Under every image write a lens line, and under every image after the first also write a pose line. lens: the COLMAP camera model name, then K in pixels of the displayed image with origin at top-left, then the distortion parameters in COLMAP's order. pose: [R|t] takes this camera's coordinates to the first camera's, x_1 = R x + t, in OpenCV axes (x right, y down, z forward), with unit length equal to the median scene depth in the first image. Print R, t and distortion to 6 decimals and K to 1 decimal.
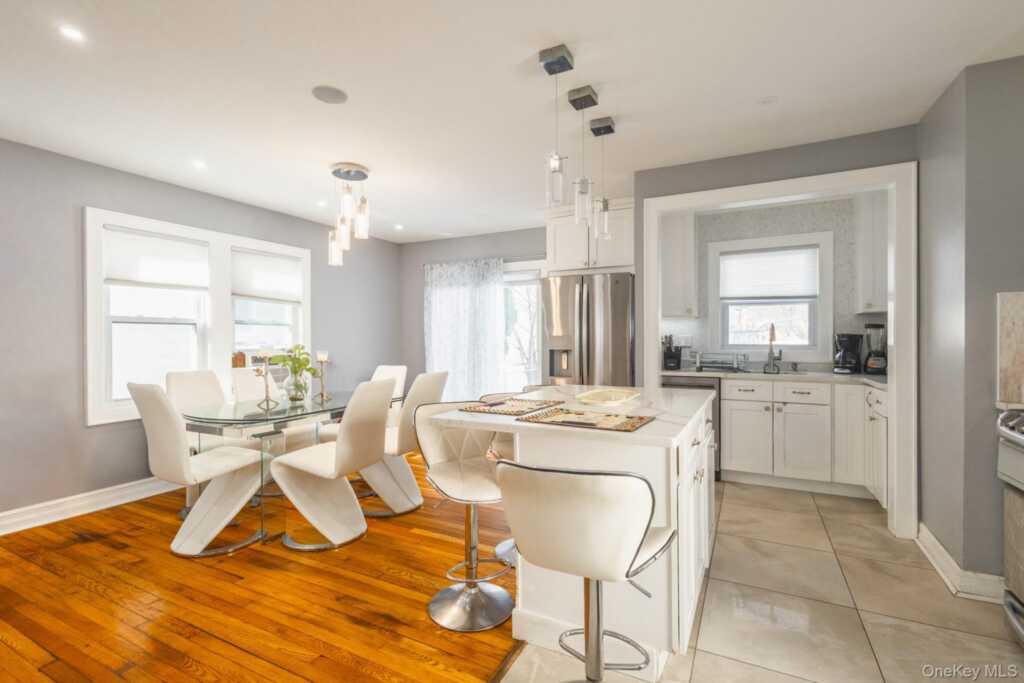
lens RADIAL K [[476.1, 0, 512.6], [0, 476.1, 339.9], [0, 0, 1]] dist [0.002197, -0.000347]
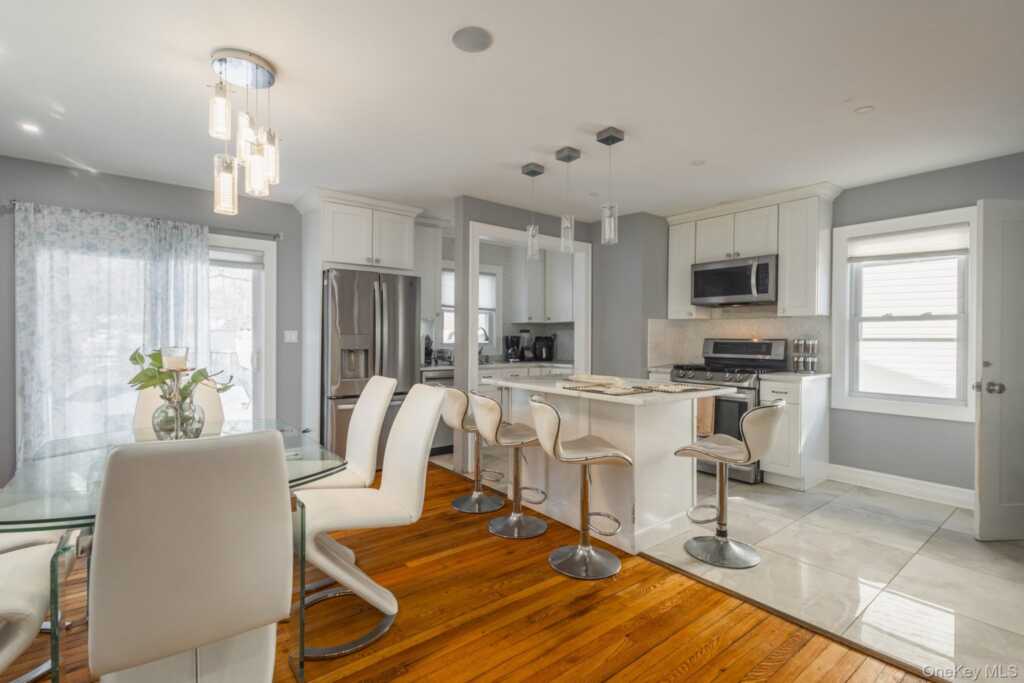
lens RADIAL K [[477.0, 0, 512.0], [0, 477.0, 341.5], [0, 0, 1]] dist [-0.000530, 0.000148]
pose [[0.402802, -0.000273, 0.915287, -0.712395], [-0.004382, 0.999988, 0.002227, 0.001979], [-0.915277, -0.004908, 0.402796, 0.389920]]
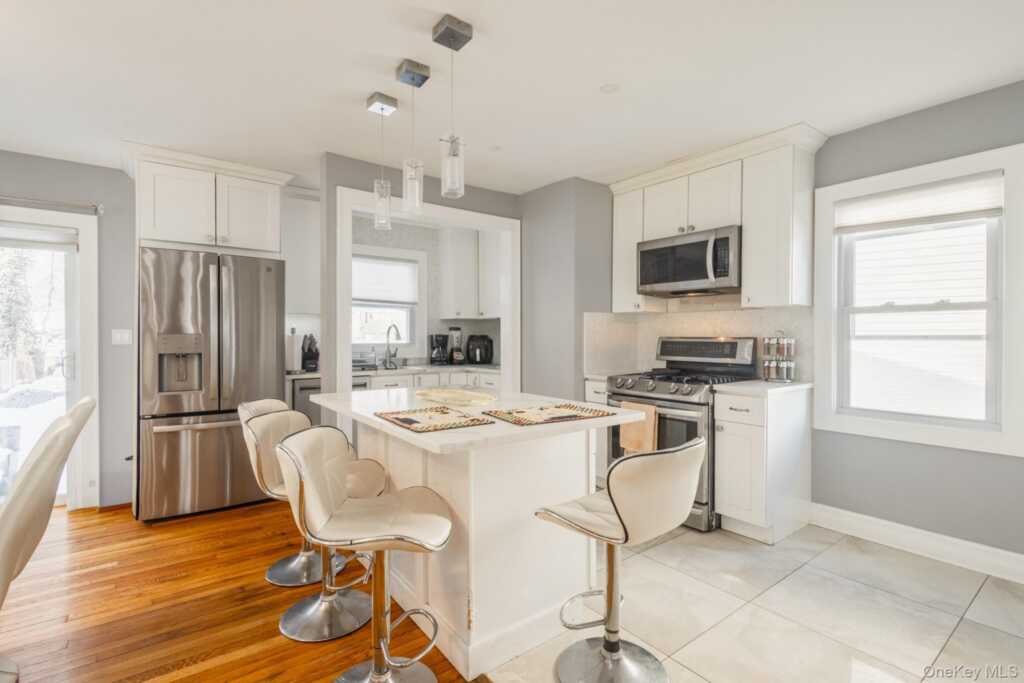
lens RADIAL K [[476.1, 0, 512.6], [0, 476.1, 339.9], [0, 0, 1]] dist [0.002197, -0.000347]
pose [[0.424098, -0.002309, 0.905613, -0.380202], [0.000317, 0.999997, 0.002401, -0.001475], [-0.905616, -0.000732, 0.424098, 0.281573]]
